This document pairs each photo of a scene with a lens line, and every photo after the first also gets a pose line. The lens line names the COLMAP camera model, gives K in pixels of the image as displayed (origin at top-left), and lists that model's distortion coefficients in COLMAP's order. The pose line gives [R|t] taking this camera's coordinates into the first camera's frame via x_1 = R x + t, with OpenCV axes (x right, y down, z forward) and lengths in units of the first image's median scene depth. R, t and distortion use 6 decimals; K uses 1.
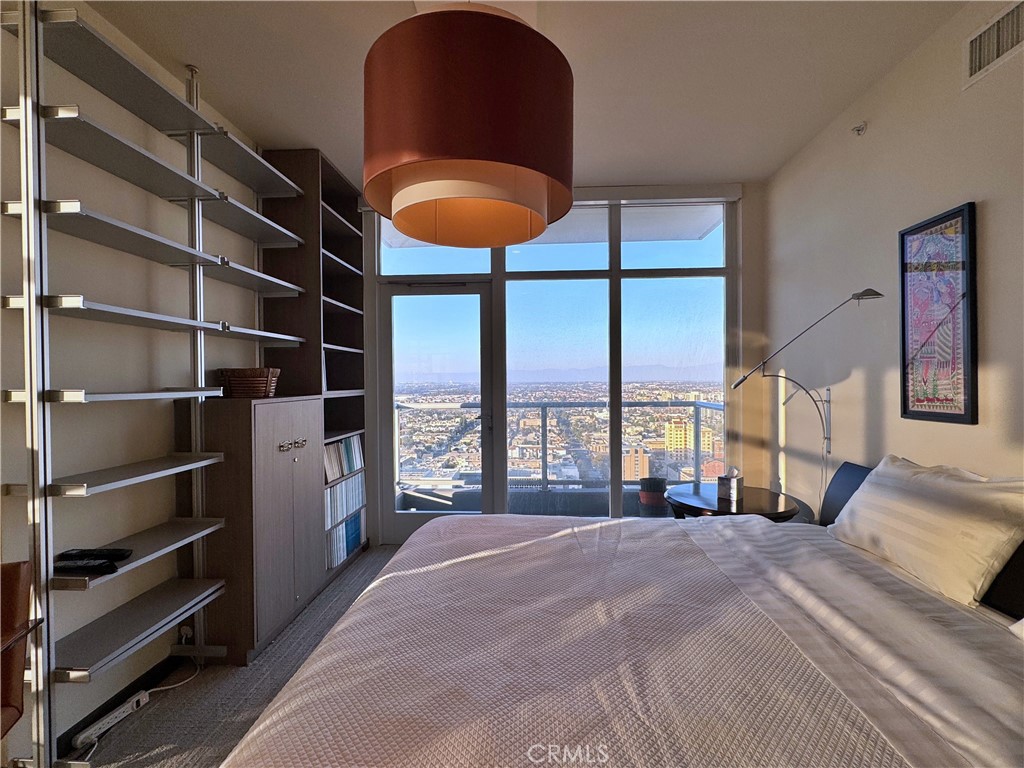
lens RADIAL K [[473.8, 0, 513.5], [0, 473.8, 385.0], [0, 0, 1]] dist [-0.011146, 0.001392]
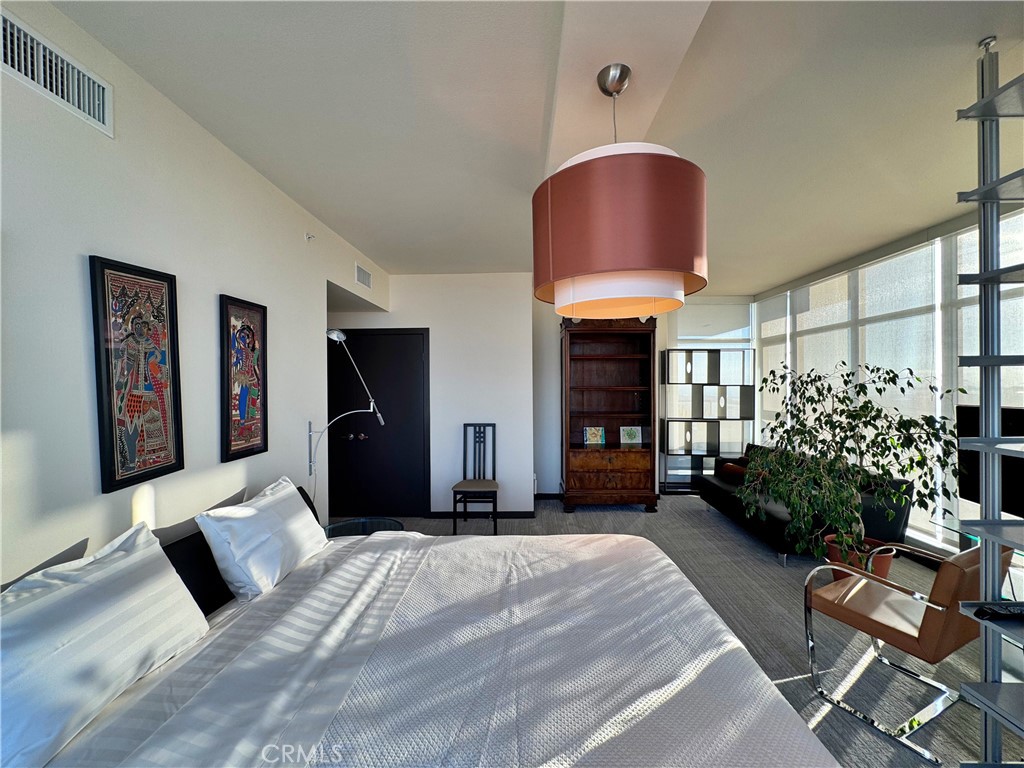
lens RADIAL K [[411.4, 0, 511.6], [0, 411.4, 386.1], [0, 0, 1]] dist [-0.000444, -0.000298]
pose [[-0.999767, 0.014612, -0.015868, 0.209827], [0.014436, 0.999834, 0.011127, -0.159945], [0.016028, 0.010896, -0.999812, 2.135530]]
